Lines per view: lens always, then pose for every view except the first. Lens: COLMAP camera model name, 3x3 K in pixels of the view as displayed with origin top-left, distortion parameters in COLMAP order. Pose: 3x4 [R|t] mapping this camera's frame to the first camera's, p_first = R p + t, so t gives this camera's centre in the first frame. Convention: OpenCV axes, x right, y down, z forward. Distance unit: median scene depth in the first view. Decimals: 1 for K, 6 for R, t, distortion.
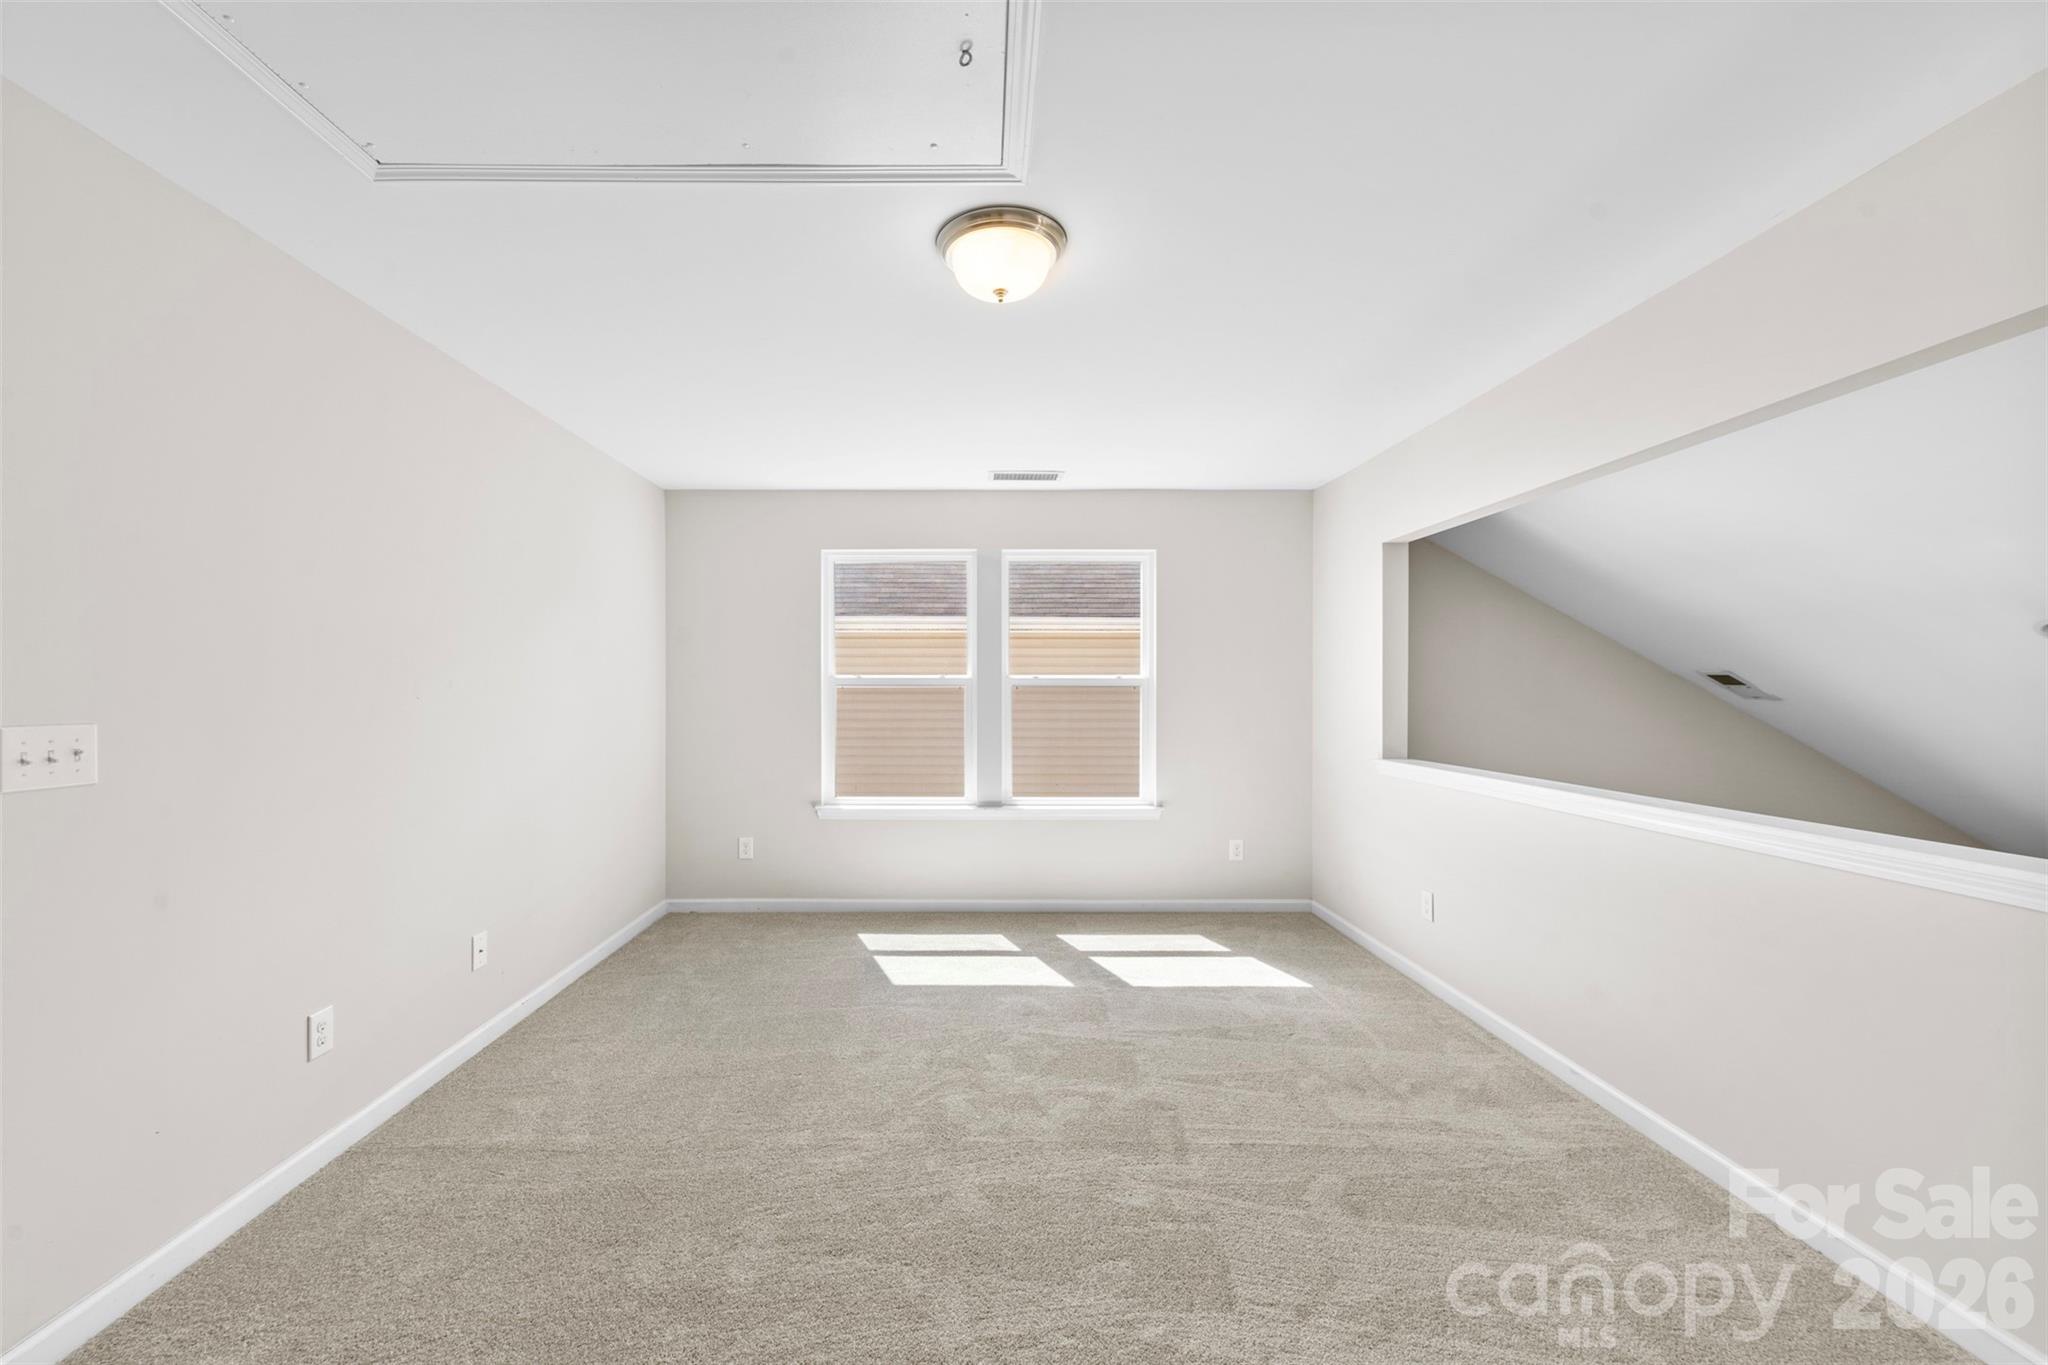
lens RADIAL K [[803.3, 0, 1020.6], [0, 803.3, 692.8], [0, 0, 1]] dist [0.013103, 0.000004]
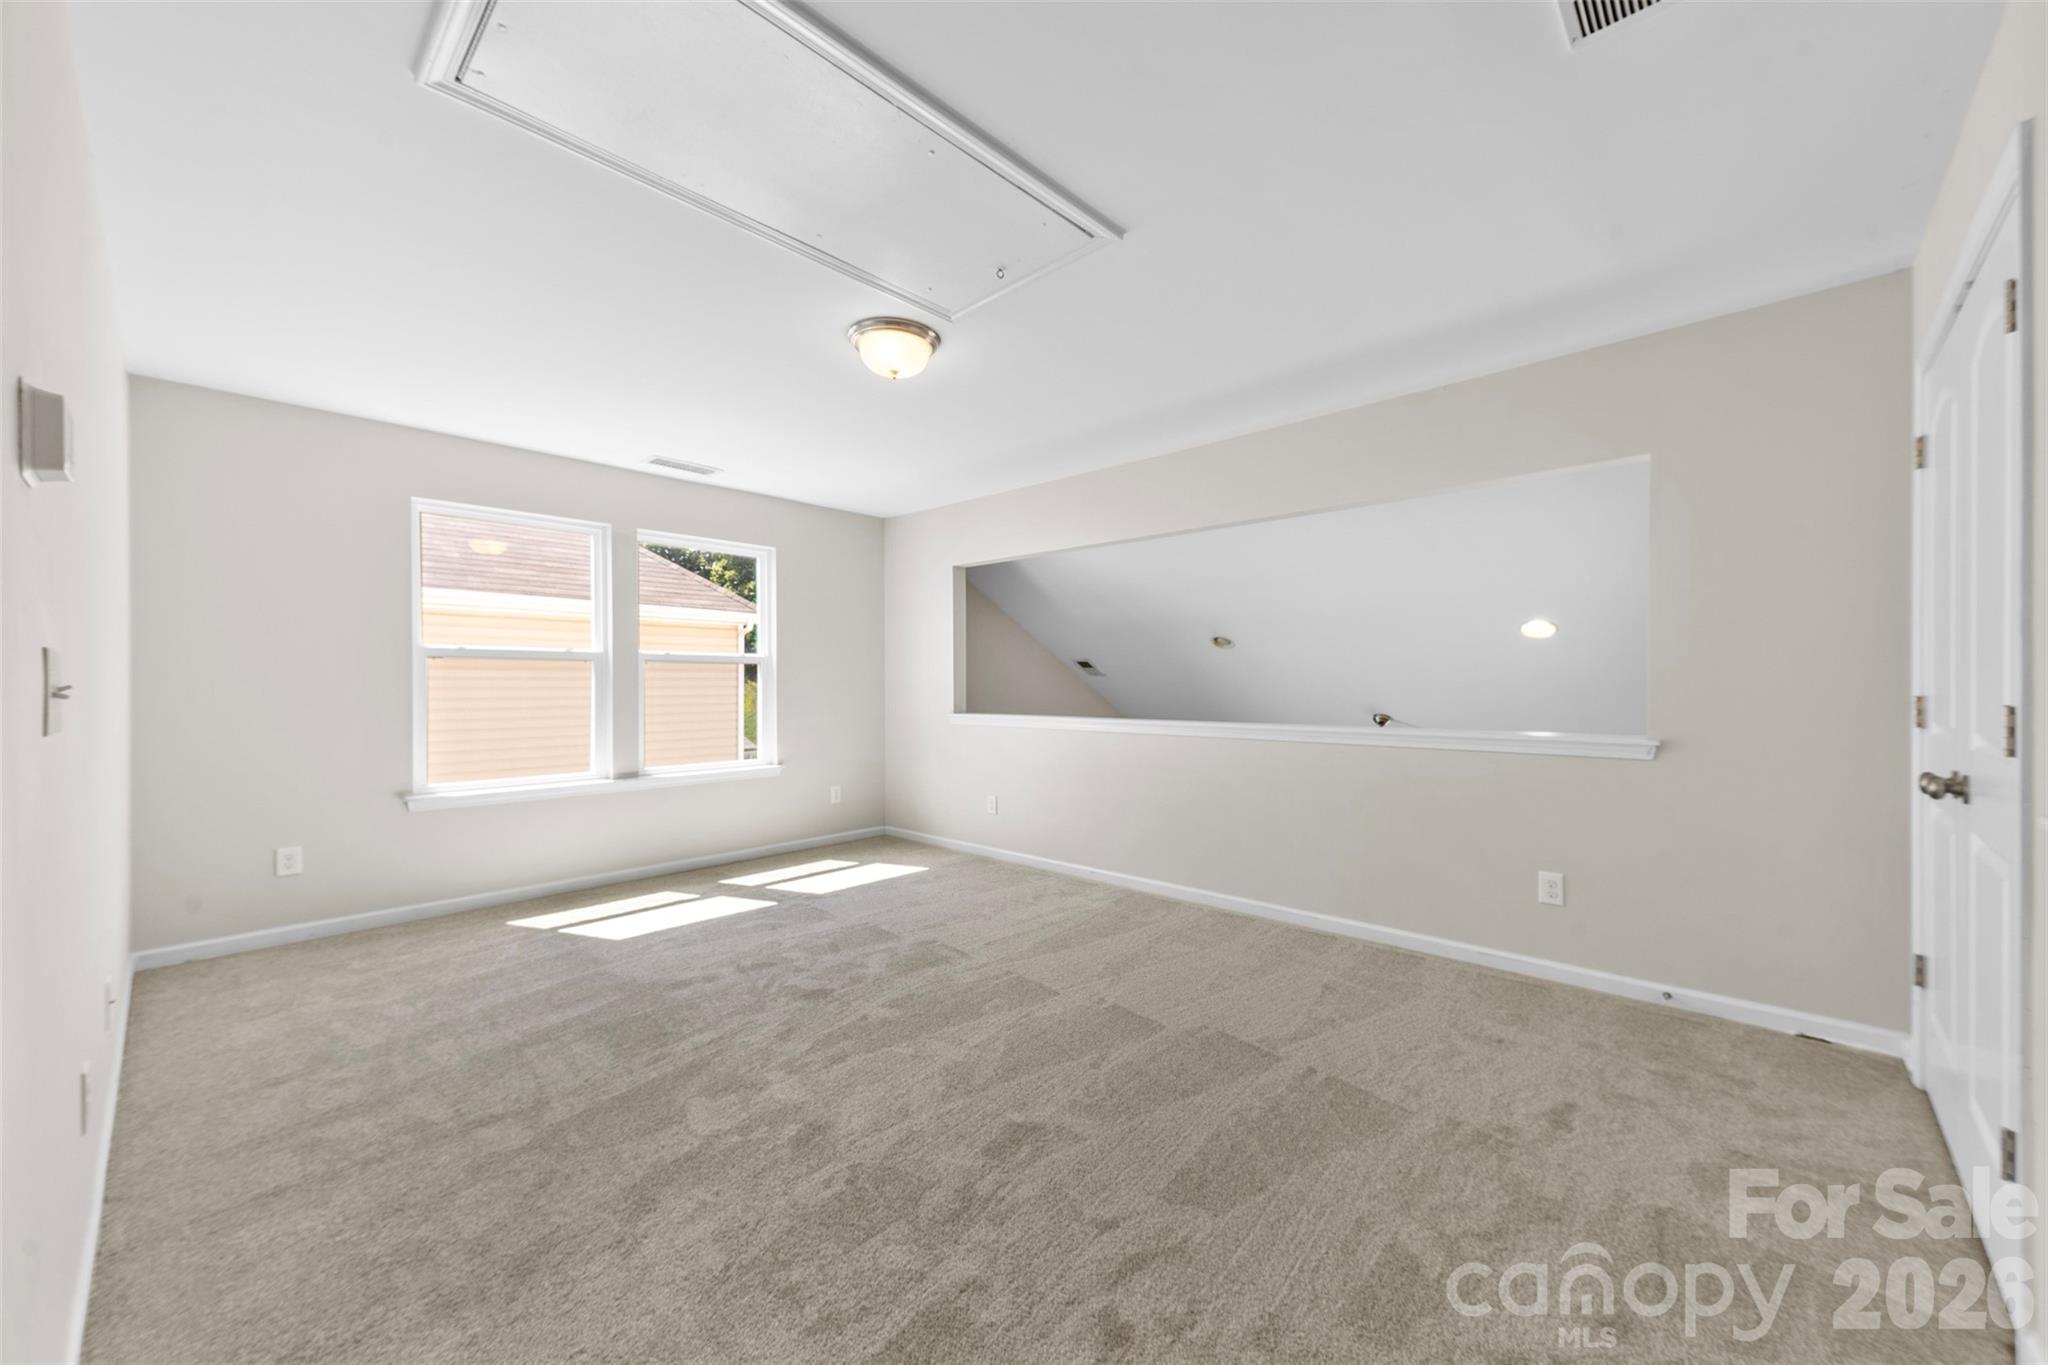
lens RADIAL K [[803.3, 0, 1020.6], [0, 803.3, 692.8], [0, 0, 1]] dist [0.013103, 0.000004]
pose [[0.672573, -0.008665, 0.739980, -0.550130], [0.009354, 0.999951, 0.003207, 0.041190], [-0.739971, 0.004764, 0.672621, -0.072165]]
